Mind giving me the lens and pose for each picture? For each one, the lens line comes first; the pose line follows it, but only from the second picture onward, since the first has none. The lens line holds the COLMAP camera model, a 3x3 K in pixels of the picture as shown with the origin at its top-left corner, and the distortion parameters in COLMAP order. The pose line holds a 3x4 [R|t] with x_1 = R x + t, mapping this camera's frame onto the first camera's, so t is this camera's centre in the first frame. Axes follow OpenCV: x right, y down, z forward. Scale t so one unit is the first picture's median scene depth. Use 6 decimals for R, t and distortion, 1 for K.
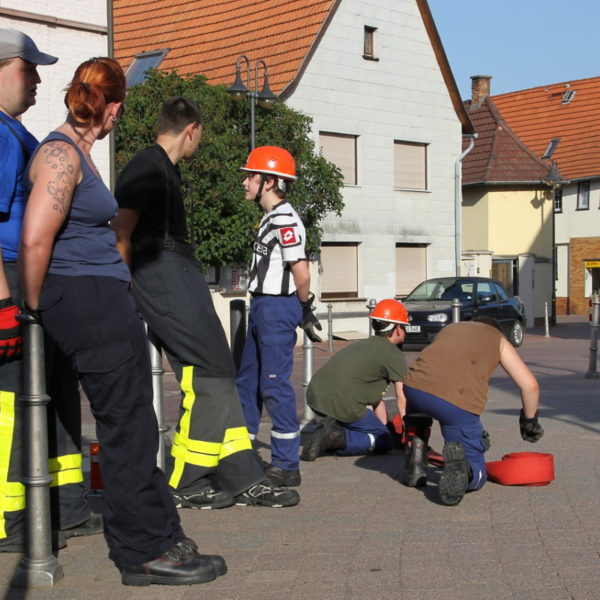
lens RADIAL K [[1268.8, 0, 278.8], [0, 1268.8, 317.6], [0, 0, 1]] dist [0.002420, 0.222765]
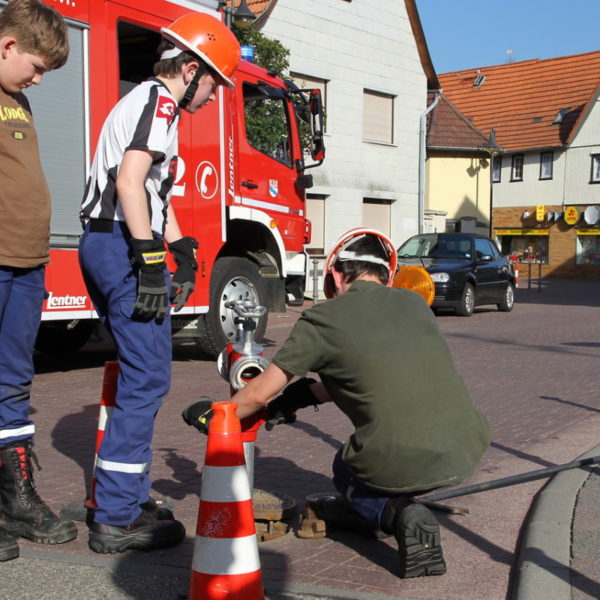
lens RADIAL K [[1048.4, 0, 300.0], [0, 1048.4, 300.0], [0, 0, 1]] dist [-0.049756, 0.083106]
pose [[0.995174, 0.016018, 0.096811, -0.028025], [-0.018148, 0.999611, 0.021156, 0.001411], [-0.096435, -0.022811, 0.995078, 0.221260]]
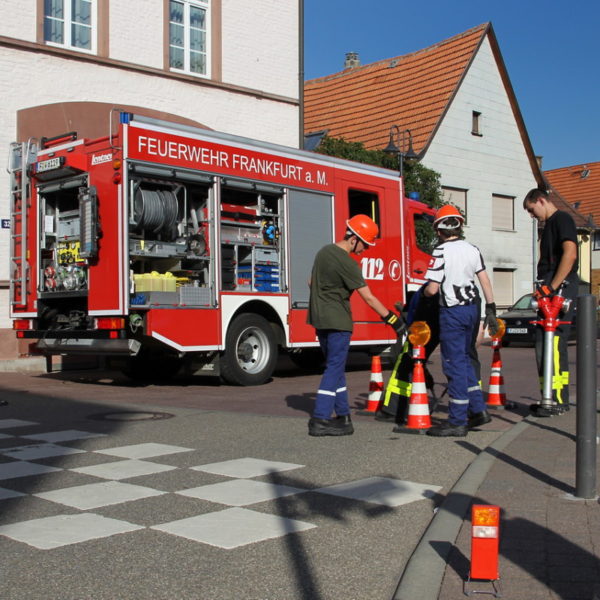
lens RADIAL K [[814.1, 0, 300.1], [0, 814.1, 313.7], [0, 0, 1]] dist [-0.123454, 0.041959]
pose [[0.995936, 0.009124, -0.089596, -0.036439], [-0.010042, 0.999902, -0.009795, 0.001222], [0.089498, 0.010655, 0.995930, 0.106771]]
